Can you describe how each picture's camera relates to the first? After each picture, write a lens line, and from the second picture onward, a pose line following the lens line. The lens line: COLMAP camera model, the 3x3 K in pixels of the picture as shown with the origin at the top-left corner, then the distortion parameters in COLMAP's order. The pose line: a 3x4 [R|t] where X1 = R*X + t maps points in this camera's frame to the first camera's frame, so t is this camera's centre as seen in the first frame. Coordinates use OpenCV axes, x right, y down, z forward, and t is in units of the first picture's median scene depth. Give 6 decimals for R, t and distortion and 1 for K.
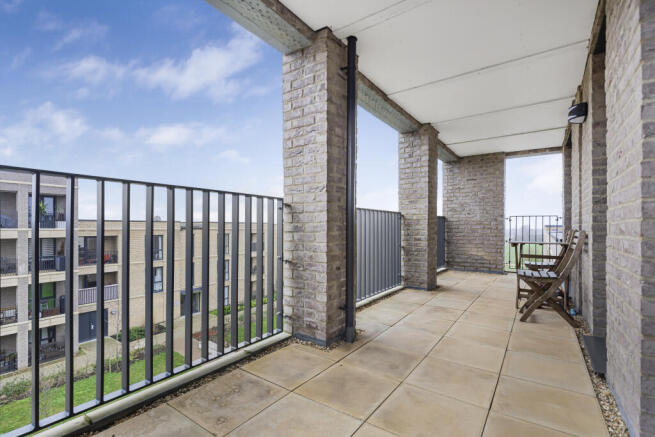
lens RADIAL K [[301.4, 0, 326.6], [0, 301.4, 223.1], [0, 0, 1]] dist [-0.000014, -0.000021]
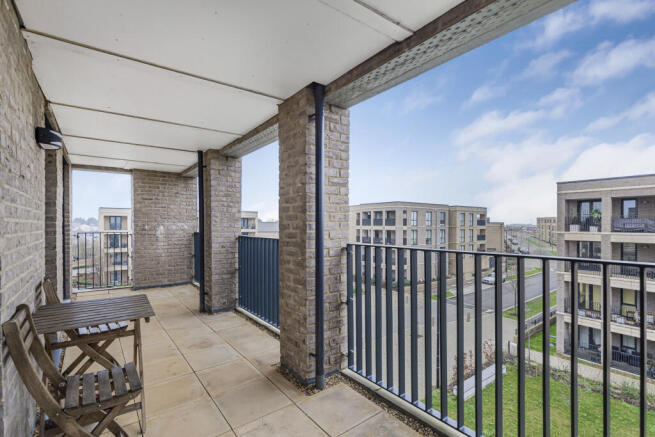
lens RADIAL K [[301.4, 0, 326.0], [0, 301.4, 222.0], [0, 0, 1]] dist [-0.000014, -0.000021]
pose [[-0.291353, -0.003583, -0.956609, 1.169605], [0.009987, 0.999927, -0.006787, -0.092874], [0.956564, -0.011531, -0.291296, 1.641684]]
